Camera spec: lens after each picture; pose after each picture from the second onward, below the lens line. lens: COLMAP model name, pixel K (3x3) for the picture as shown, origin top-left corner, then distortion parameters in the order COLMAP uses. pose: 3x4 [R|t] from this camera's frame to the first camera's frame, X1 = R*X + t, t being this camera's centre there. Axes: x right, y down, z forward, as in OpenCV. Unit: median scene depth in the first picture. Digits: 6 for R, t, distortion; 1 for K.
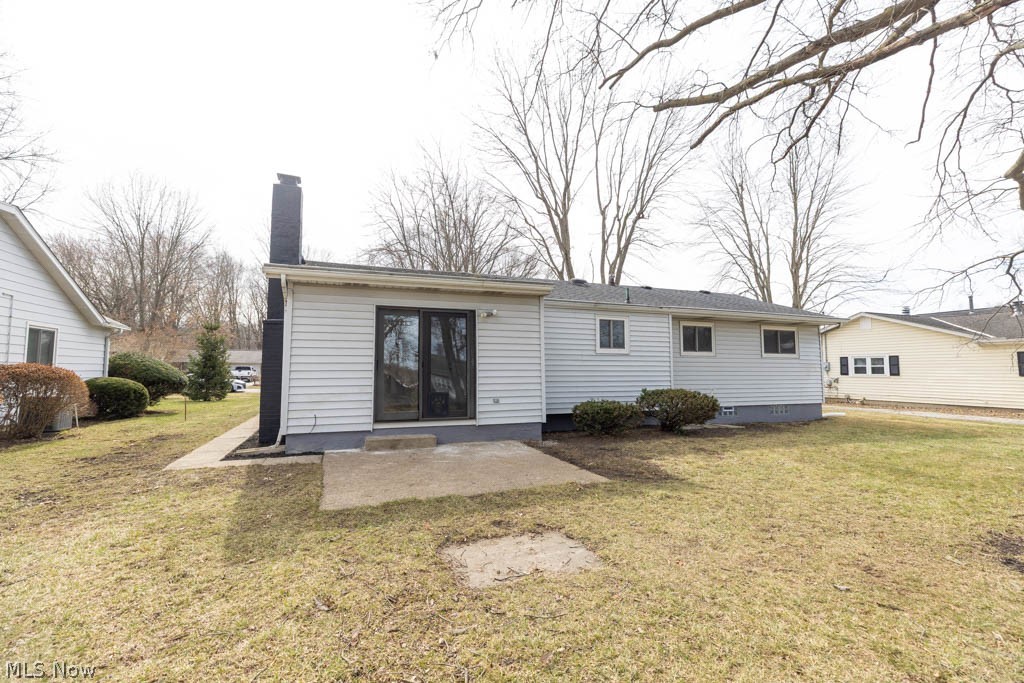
lens RADIAL K [[454.3, 0, 509.3], [0, 454.3, 339.1], [0, 0, 1]] dist [0.003917, -0.000091]
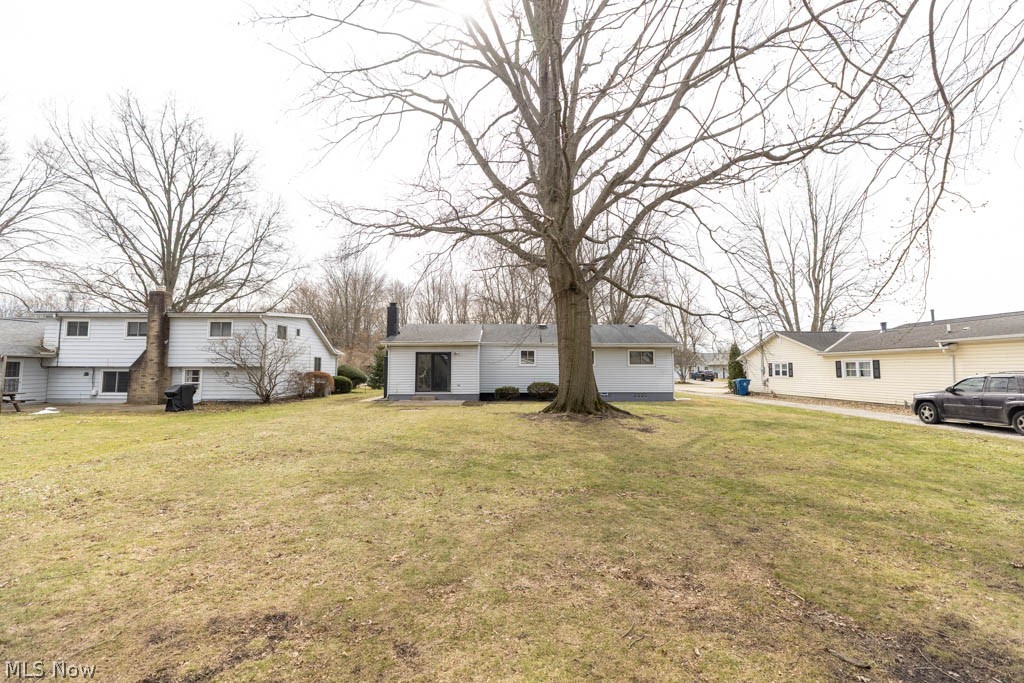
lens RADIAL K [[460.6, 0, 510.2], [0, 460.6, 342.7], [0, 0, 1]] dist [0.000863, 0.000025]
pose [[0.943211, -0.019583, -0.331616, 0.834340], [0.022747, 0.999725, 0.005663, -0.089701], [0.331414, -0.012885, 0.943397, -1.053185]]
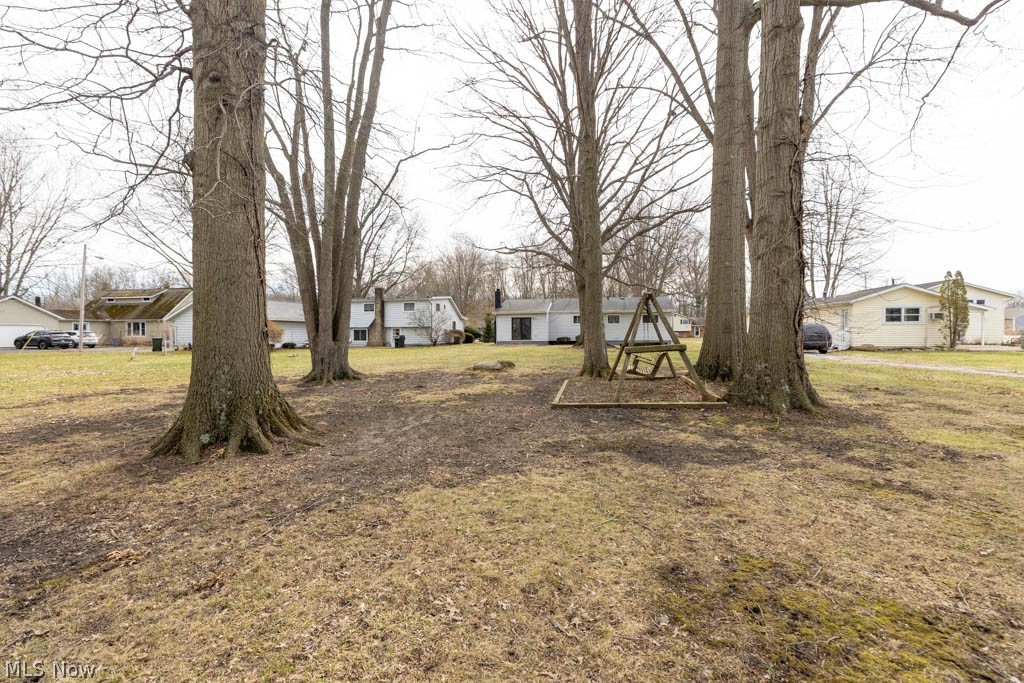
lens RADIAL K [[454.3, 0, 509.3], [0, 454.3, 339.1], [0, 0, 1]] dist [0.003917, -0.000091]
pose [[0.851529, 0.002481, -0.524302, 1.576920], [0.043066, 0.996279, 0.074659, -0.142596], [0.522536, -0.086154, 0.848253, -2.251533]]
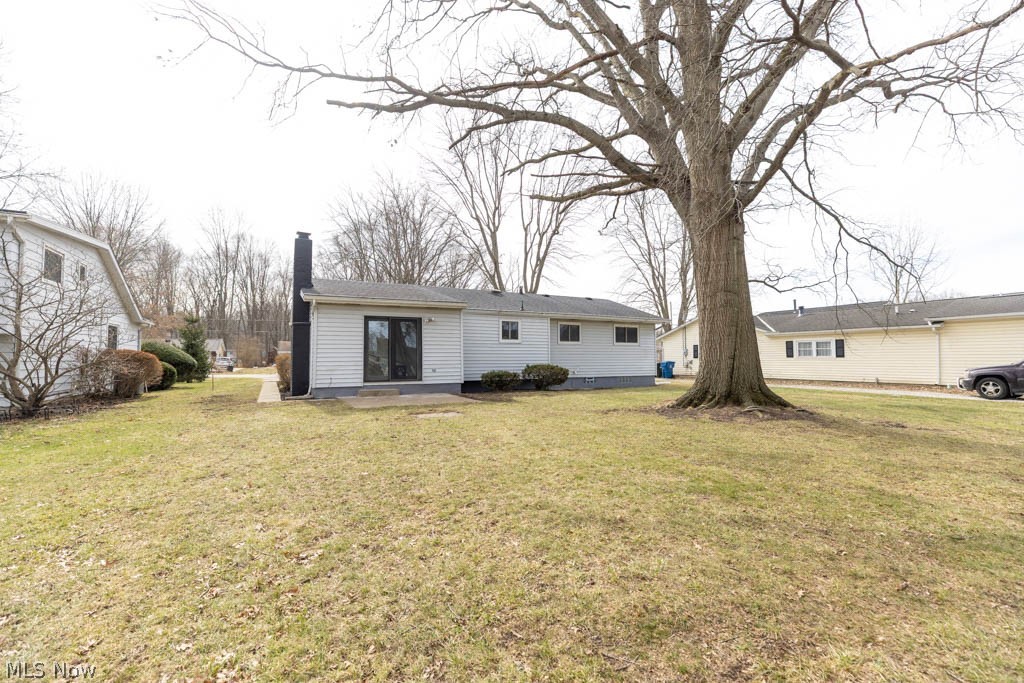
lens RADIAL K [[454.3, 0, 509.3], [0, 454.3, 339.1], [0, 0, 1]] dist [0.003917, -0.000091]
pose [[0.993275, 0.000898, 0.115778, 0.039329], [-0.003899, 0.999662, 0.025698, -0.020282], [-0.115716, -0.025976, 0.992943, -0.529566]]
